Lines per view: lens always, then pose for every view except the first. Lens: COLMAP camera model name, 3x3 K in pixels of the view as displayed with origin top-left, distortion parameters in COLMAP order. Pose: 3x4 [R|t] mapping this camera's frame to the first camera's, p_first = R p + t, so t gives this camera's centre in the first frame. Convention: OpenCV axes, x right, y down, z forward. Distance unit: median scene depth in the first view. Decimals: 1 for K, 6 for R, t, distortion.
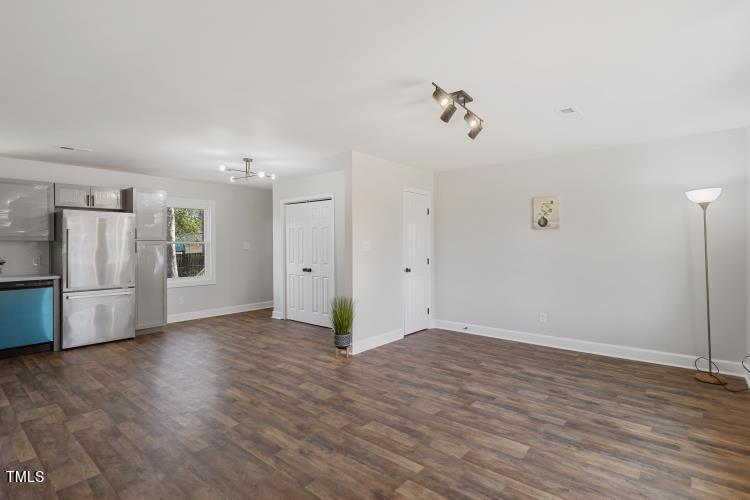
lens RADIAL K [[383.3, 0, 374.4], [0, 383.3, 249.5], [0, 0, 1]] dist [-0.000191, -0.000001]
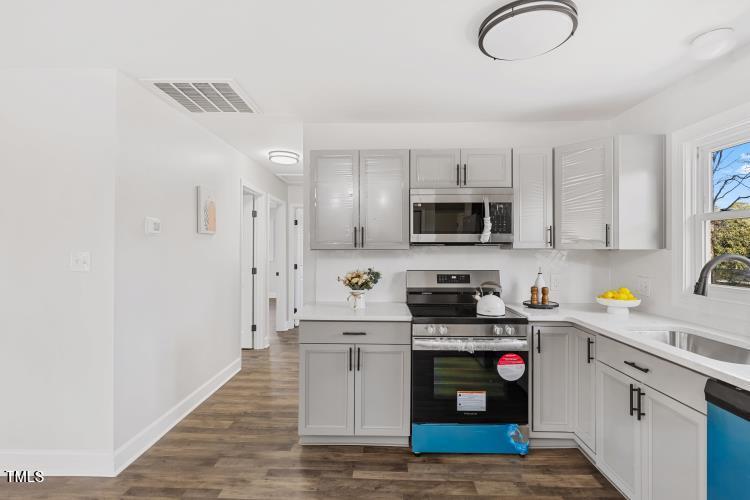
lens RADIAL K [[383.3, 0, 373.6], [0, 383.3, 249.1], [0, 0, 1]] dist [-0.000191, -0.000001]
pose [[-0.773127, -0.005386, -0.634229, 0.763535], [-0.007322, 0.999973, 0.000434, -0.054143], [0.634209, 0.004979, -0.773145, 1.872769]]
